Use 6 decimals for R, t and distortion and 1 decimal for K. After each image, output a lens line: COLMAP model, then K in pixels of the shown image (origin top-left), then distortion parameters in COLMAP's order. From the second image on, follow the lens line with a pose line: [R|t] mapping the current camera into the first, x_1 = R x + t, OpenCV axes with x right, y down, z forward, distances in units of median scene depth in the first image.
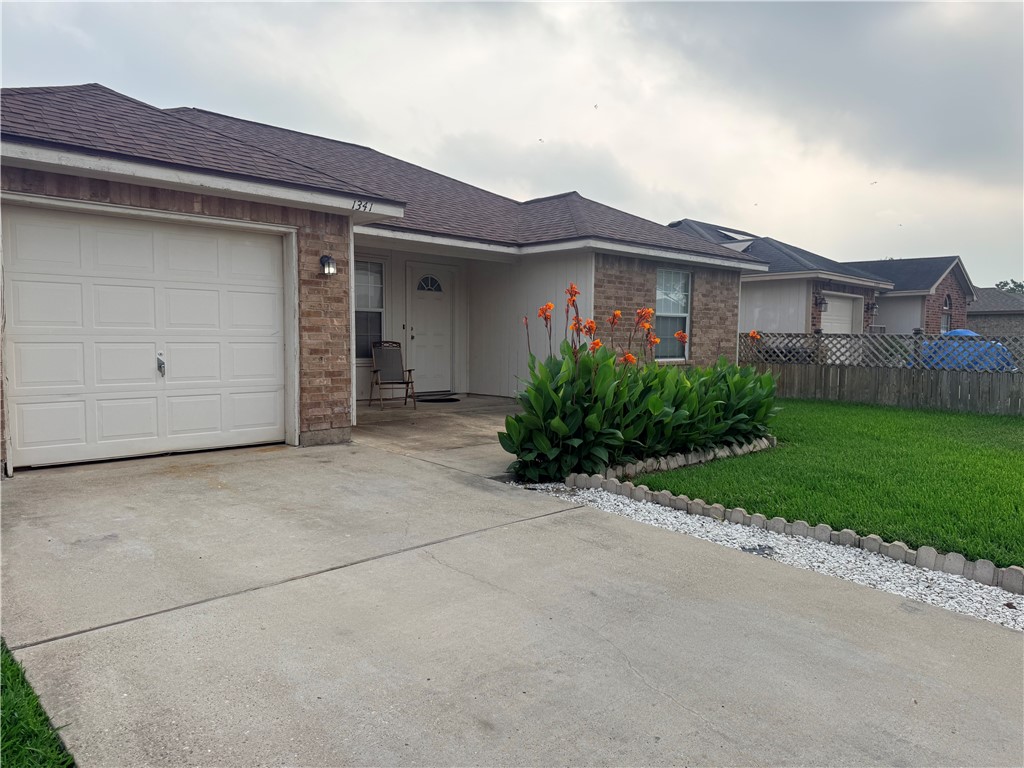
lens RADIAL K [[715.8, 0, 512.0], [0, 715.8, 384.0], [0, 0, 1]] dist [0.137440, -0.221734]
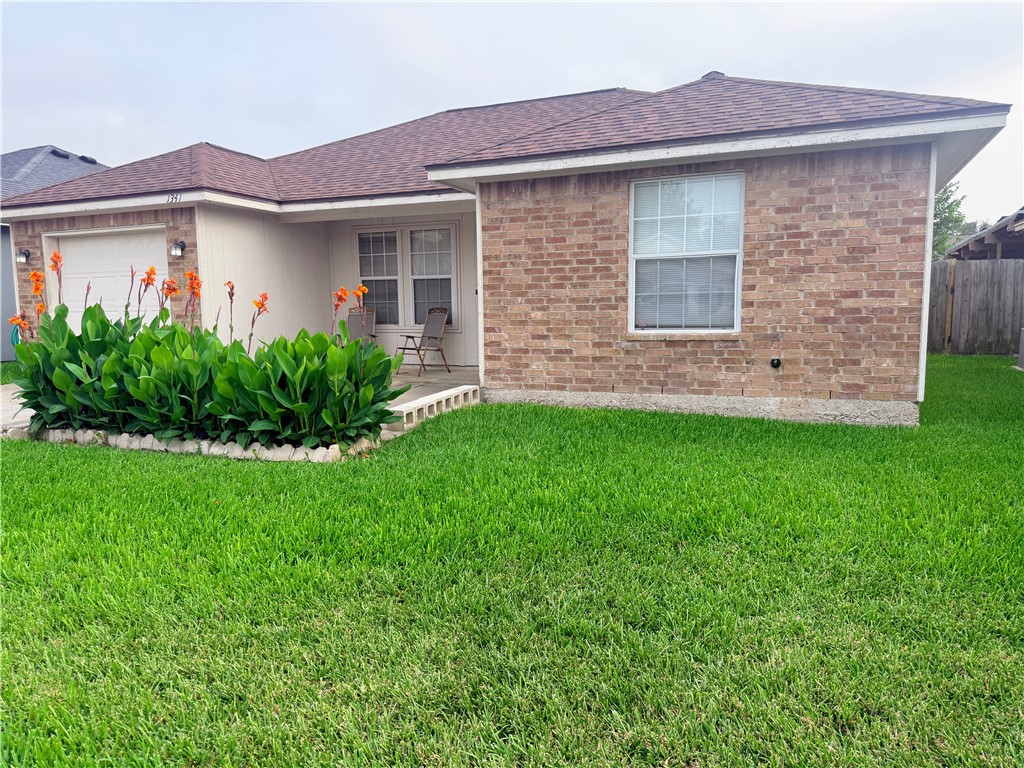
lens RADIAL K [[715.8, 0, 512.0], [0, 715.8, 384.0], [0, 0, 1]] dist [0.137440, -0.221734]
pose [[0.380048, 0.082139, -0.921313, 0.800906], [-0.044254, 0.996523, 0.070589, -0.029493], [0.923908, 0.013944, 0.382362, 0.719778]]
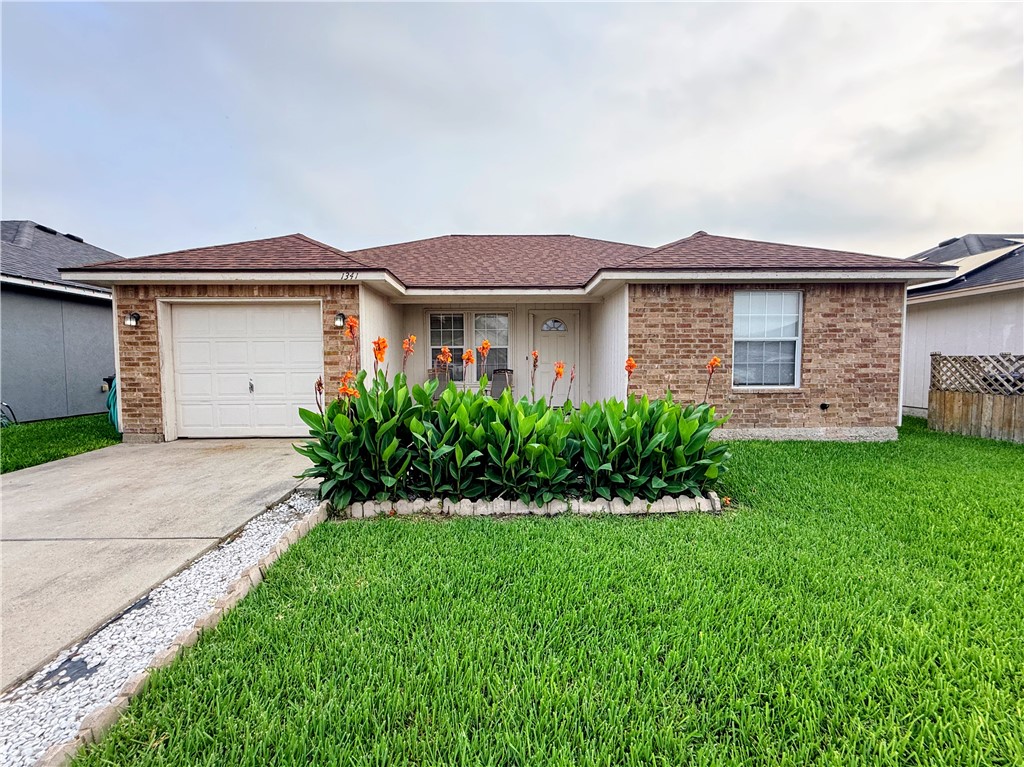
lens RADIAL K [[418.0, 0, 512.0], [0, 418.0, 383.5], [0, 0, 1]] dist [0.000423, 0.000229]
pose [[0.720472, 0.016933, -0.693277, 0.399927], [-0.031975, 0.999450, -0.008818, -0.026516], [0.692747, 0.028521, 0.720617, 0.433430]]
